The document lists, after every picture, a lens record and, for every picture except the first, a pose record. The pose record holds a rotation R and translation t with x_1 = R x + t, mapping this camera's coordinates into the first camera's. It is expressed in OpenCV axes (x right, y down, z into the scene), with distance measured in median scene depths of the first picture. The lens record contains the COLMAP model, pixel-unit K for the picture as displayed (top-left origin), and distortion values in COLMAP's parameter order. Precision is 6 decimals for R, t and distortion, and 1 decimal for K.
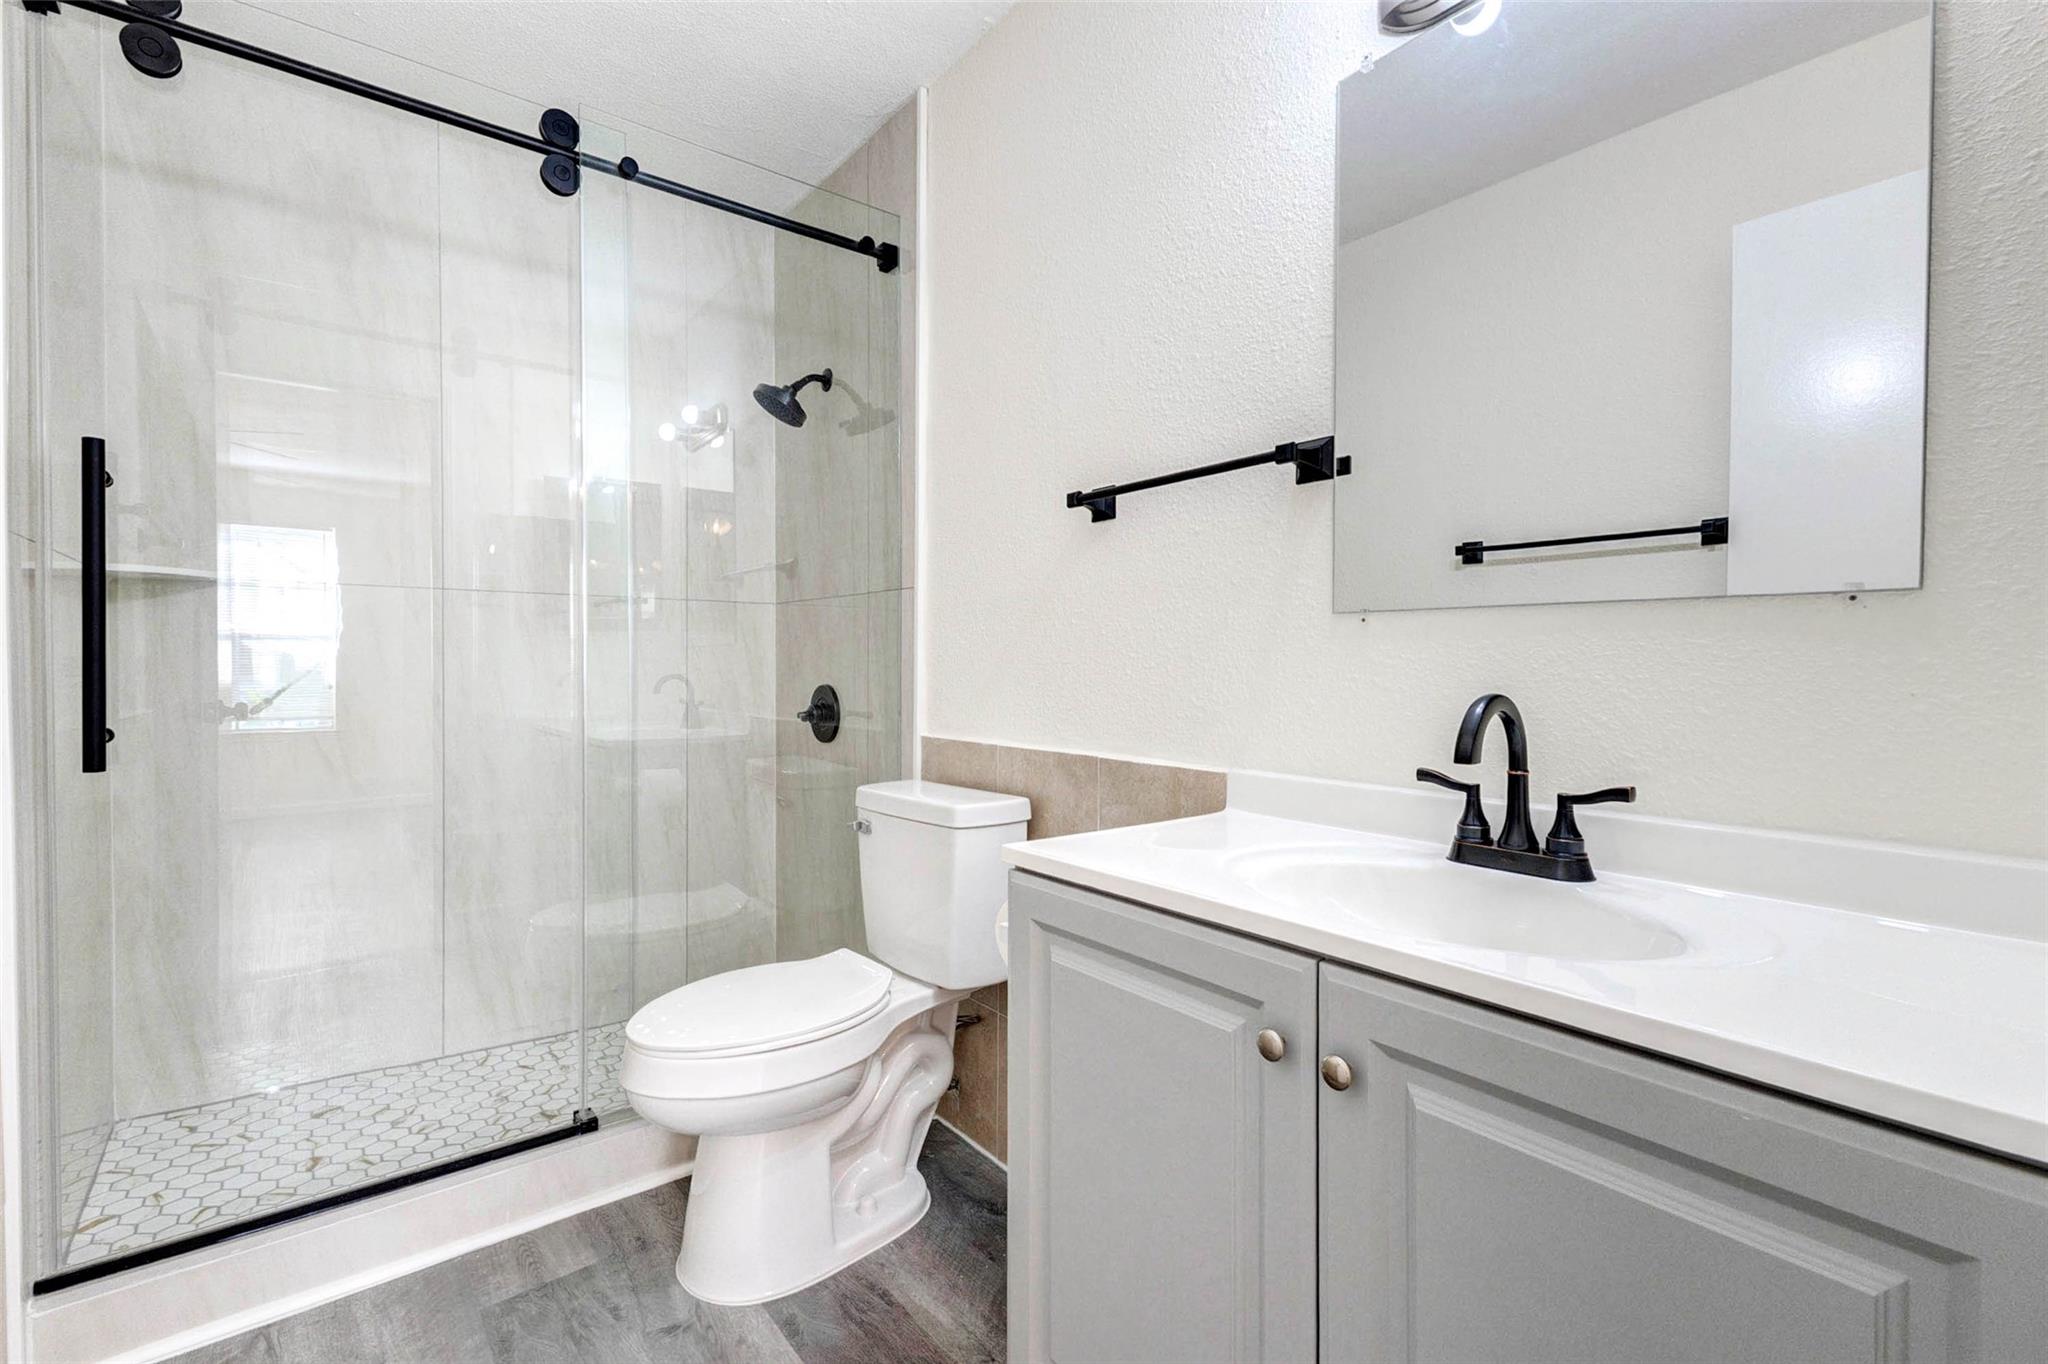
lens RADIAL K [[965.3, 0, 1036.4], [0, 965.3, 667.6], [0, 0, 1]] dist [0.012115, -0.000549]
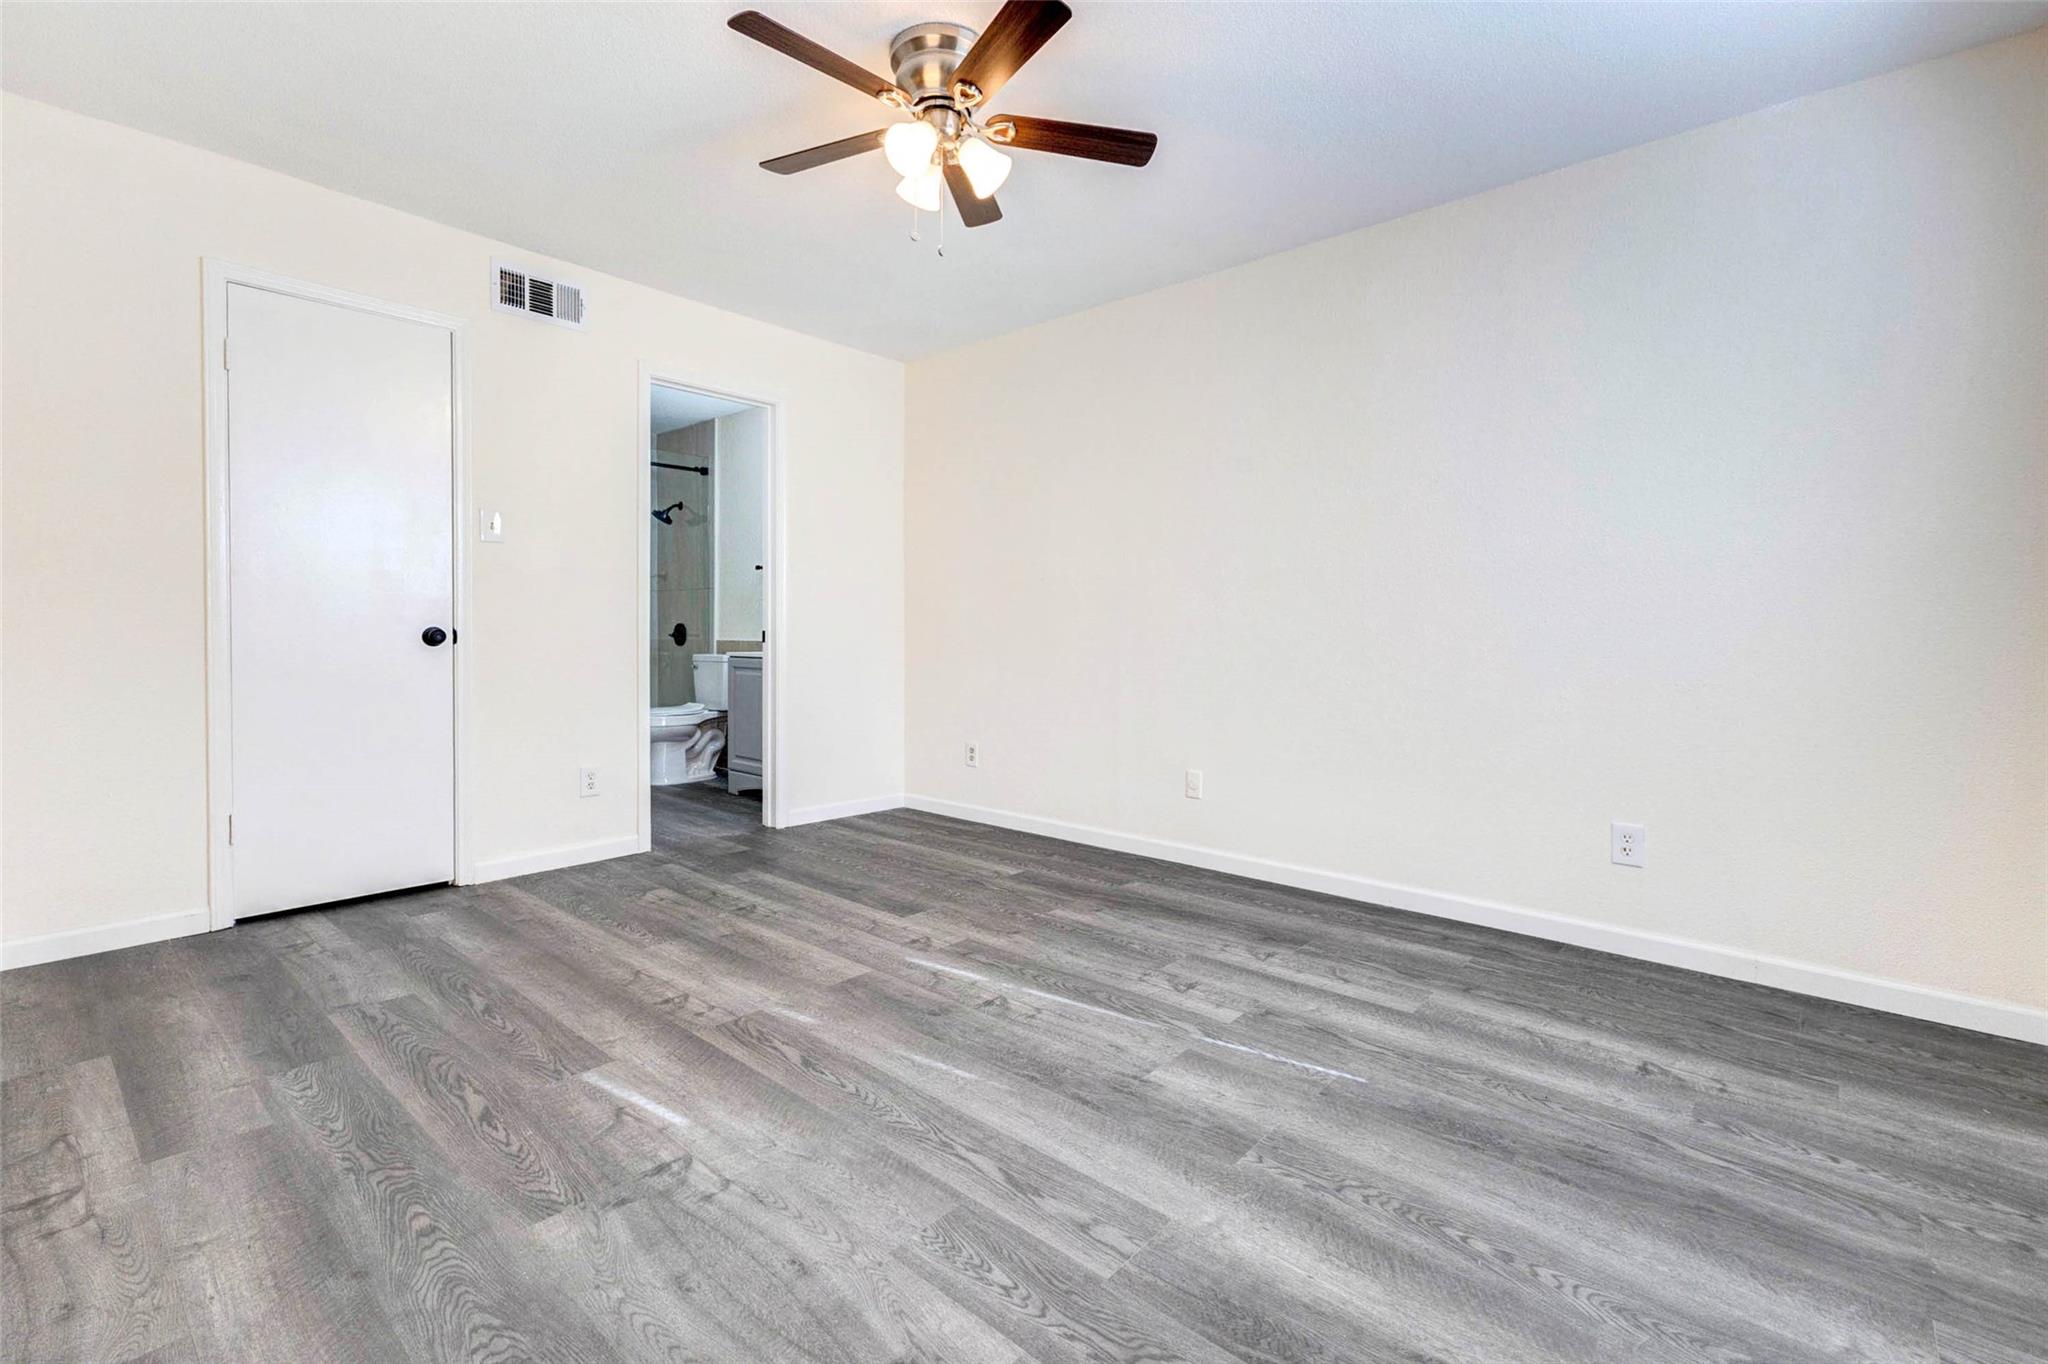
lens RADIAL K [[965.3, 0, 1036.4], [0, 965.3, 667.6], [0, 0, 1]] dist [0.012115, -0.000549]
pose [[0.987447, 0.004202, 0.157897, 0.366117], [-0.009470, 0.999423, 0.032624, 0.050965], [-0.157669, -0.033710, 0.986916, -1.985931]]
